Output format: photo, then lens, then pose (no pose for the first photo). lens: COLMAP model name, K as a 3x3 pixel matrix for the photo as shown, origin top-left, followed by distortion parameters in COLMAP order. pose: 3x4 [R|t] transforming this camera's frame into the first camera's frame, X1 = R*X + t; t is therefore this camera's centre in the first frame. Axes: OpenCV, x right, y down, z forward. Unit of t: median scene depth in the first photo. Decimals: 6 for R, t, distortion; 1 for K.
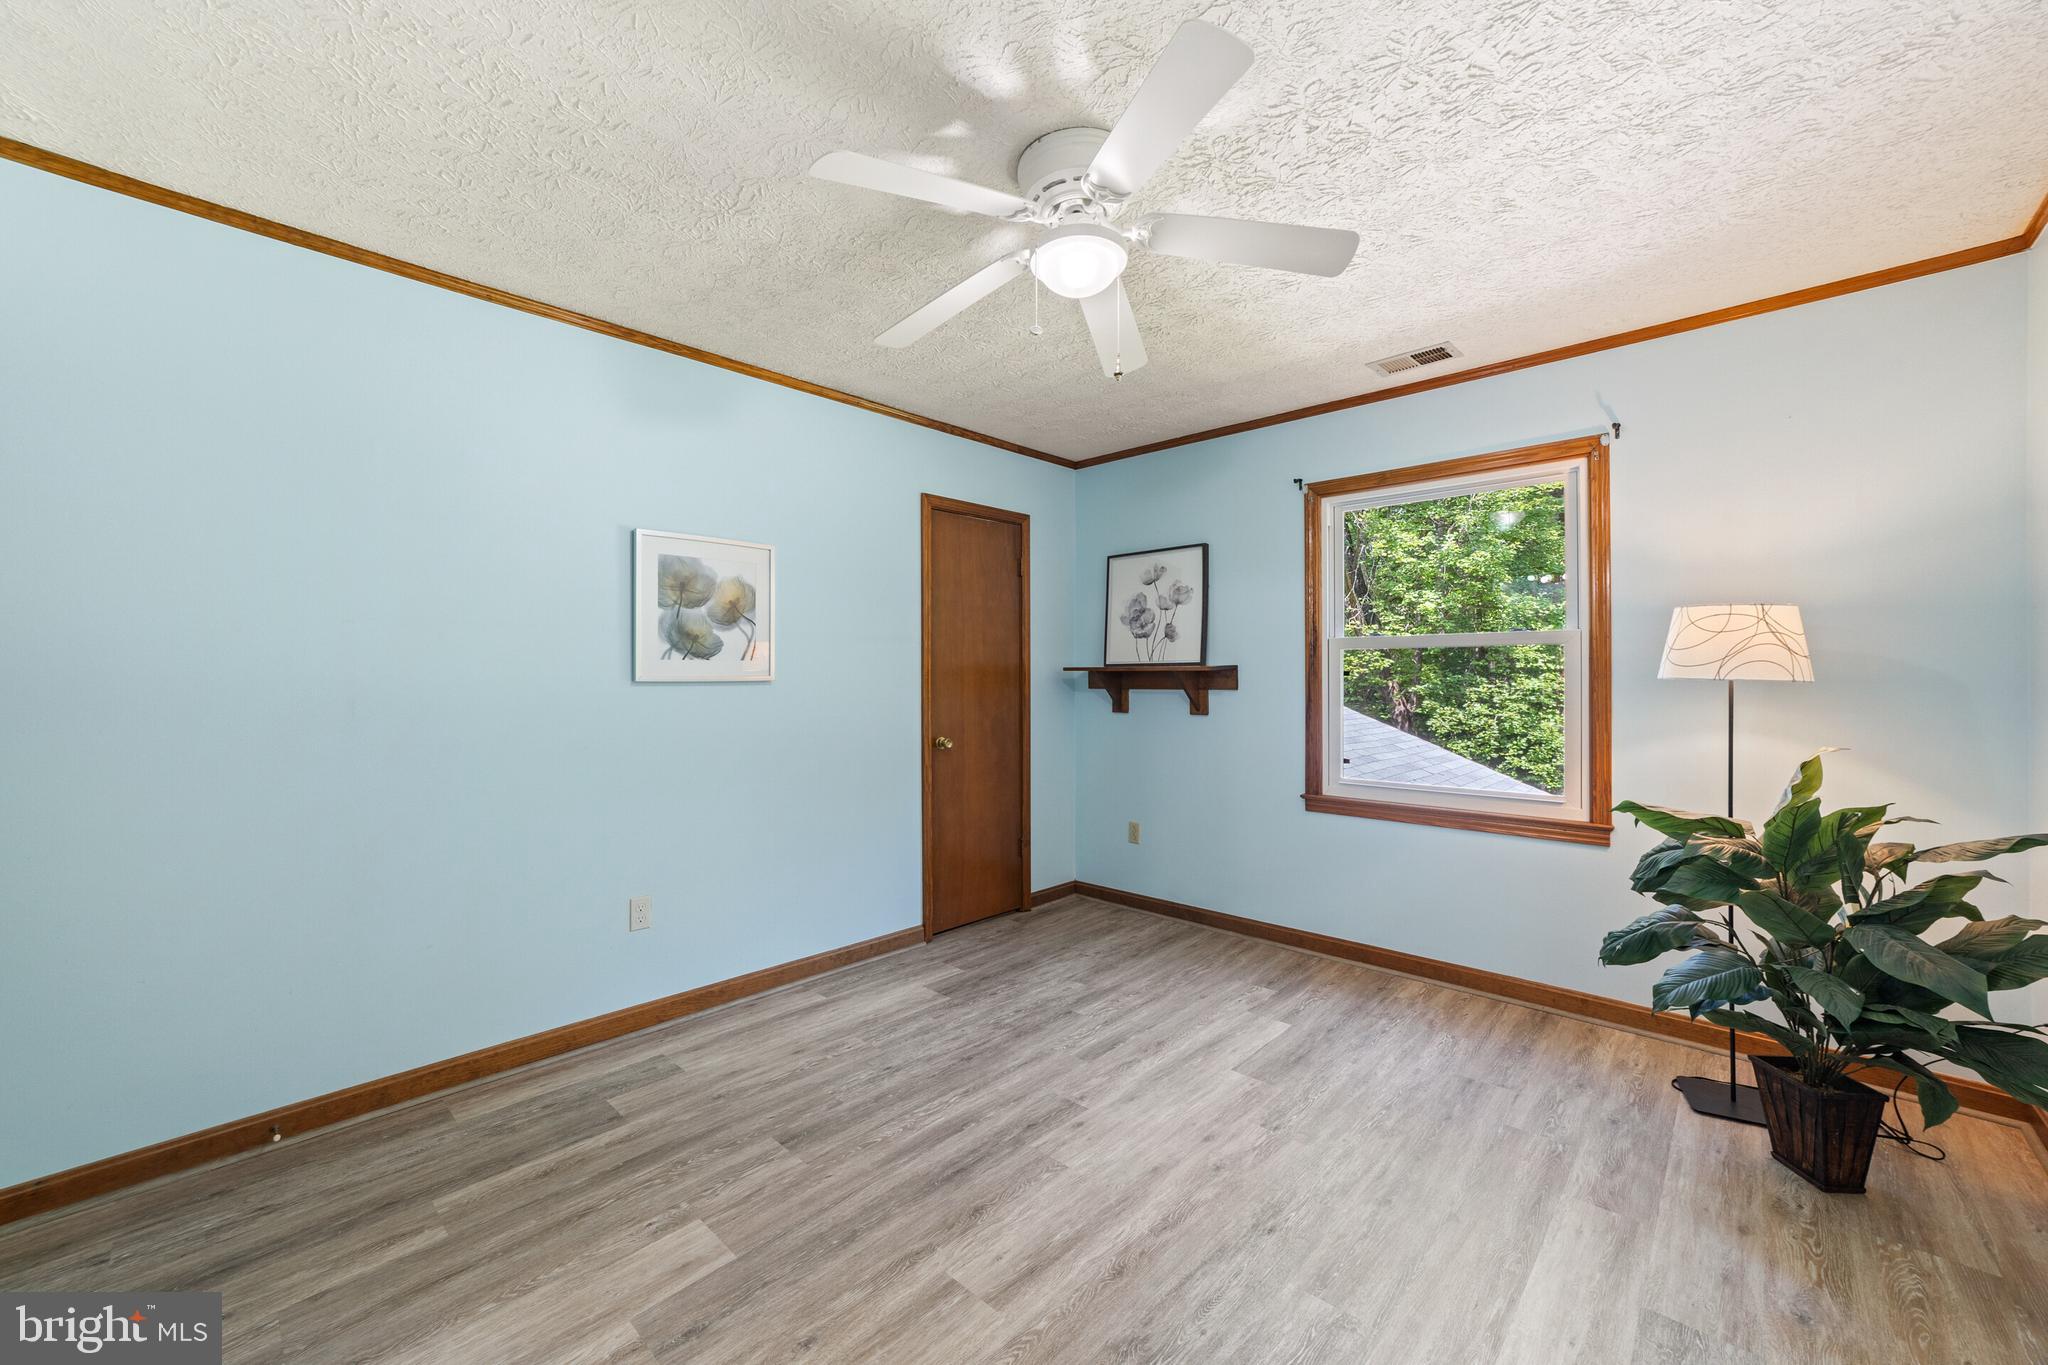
lens RADIAL K [[796.5, 0, 1027.2], [0, 796.5, 678.1], [0, 0, 1]] dist [-0.018532, 0.005097]
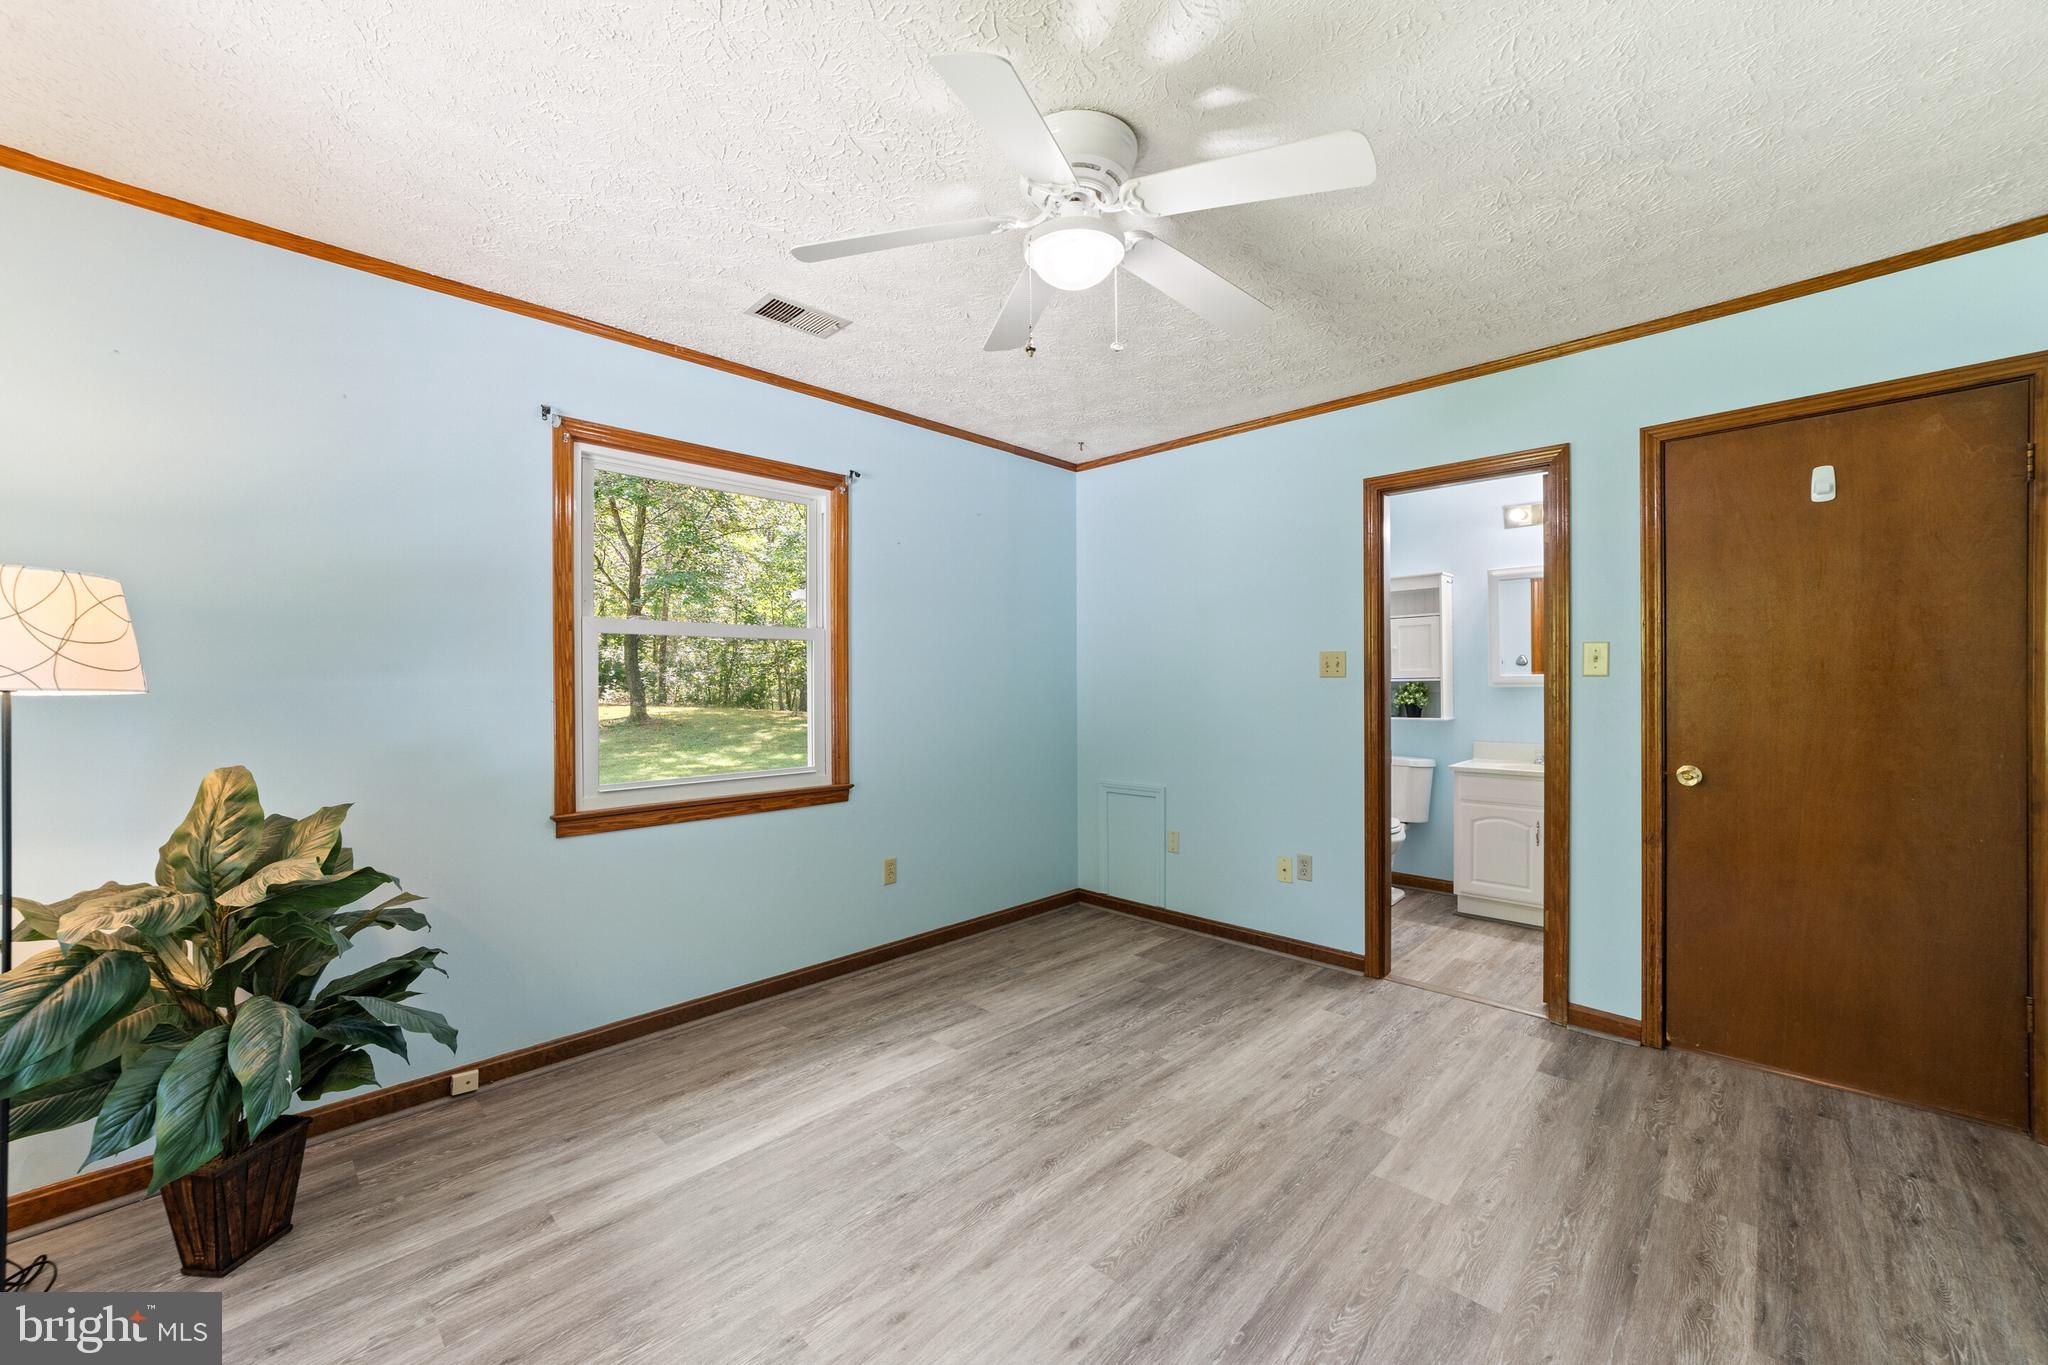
lens RADIAL K [[798.2, 0, 1015.9], [0, 798.2, 685.9], [0, 0, 1]] dist [-0.012218, 0.001648]
pose [[-0.999451, 0.005573, 0.032647, 0.107549], [0.005591, 0.999984, 0.000448, 0.001193], [-0.032644, 0.000630, -0.999467, 1.972694]]
